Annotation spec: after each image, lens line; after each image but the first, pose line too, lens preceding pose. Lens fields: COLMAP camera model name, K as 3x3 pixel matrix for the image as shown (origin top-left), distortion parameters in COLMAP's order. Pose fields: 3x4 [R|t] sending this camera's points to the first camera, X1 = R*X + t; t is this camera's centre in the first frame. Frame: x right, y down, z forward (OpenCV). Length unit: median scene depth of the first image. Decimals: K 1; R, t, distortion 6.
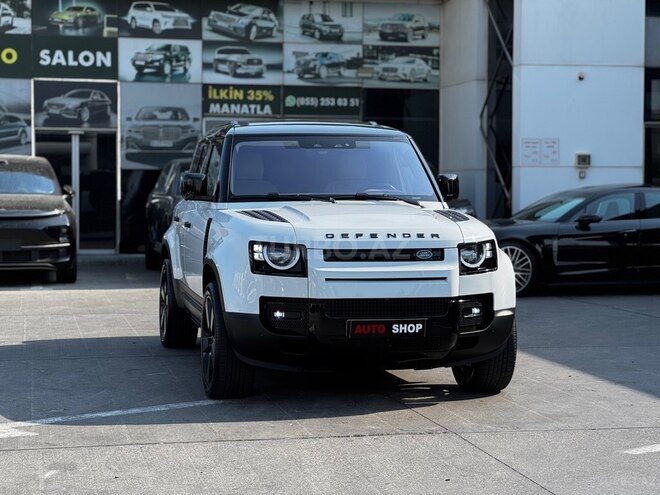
lens RADIAL K [[1450.4, 0, 341.5], [0, 1450.4, 246.6], [0, 0, 1]] dist [0.058410, 1.221603]
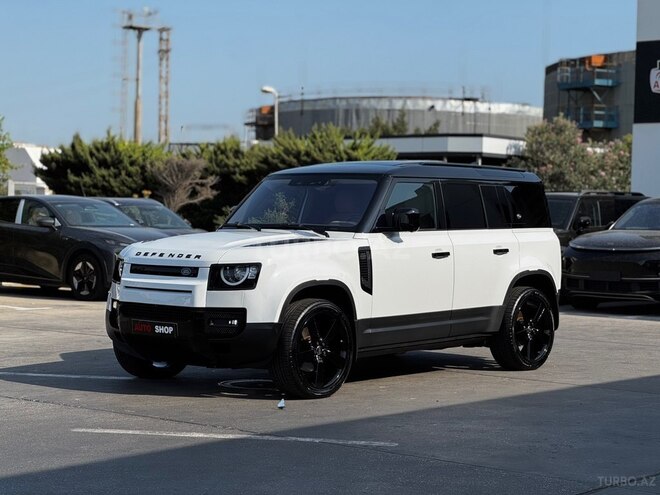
lens RADIAL K [[1460.2, 0, 330.0], [0, 1460.2, 247.5], [0, 0, 1]] dist [-0.070737, 3.662546]
pose [[0.603803, 0.027791, -0.796649, 0.386961], [-0.050694, 0.998708, -0.003583, -0.005776], [0.795520, 0.042549, 0.604432, 0.121495]]
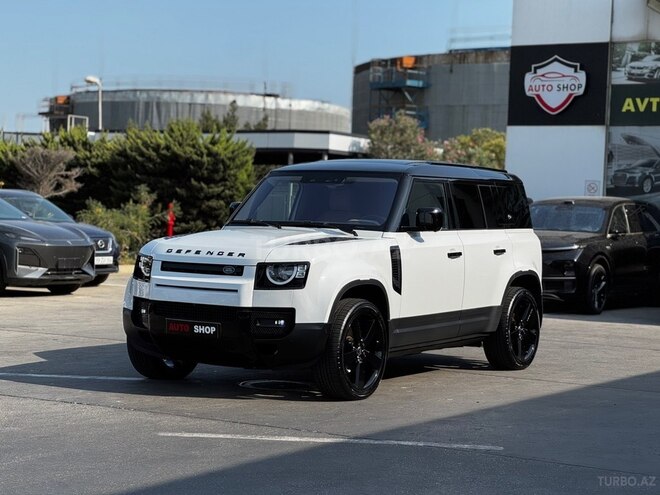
lens RADIAL K [[1460.2, 0, 330.0], [0, 1460.2, 247.5], [0, 0, 1]] dist [-0.070737, 3.662546]
pose [[0.718707, 0.038357, -0.694254, 0.329747], [-0.061588, 0.998064, -0.008615, -0.002684], [0.692580, 0.048950, 0.719678, 0.067170]]
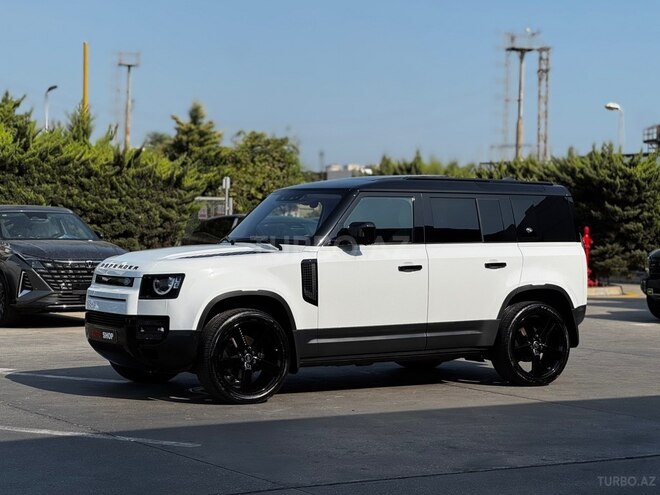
lens RADIAL K [[1460.2, 0, 330.0], [0, 1460.2, 247.5], [0, 0, 1]] dist [-0.070737, 3.662546]
pose [[0.340482, 0.016385, -0.940108, 0.473606], [-0.053593, 0.998561, -0.002006, -0.011328], [0.938722, 0.051066, 0.340870, 0.250322]]
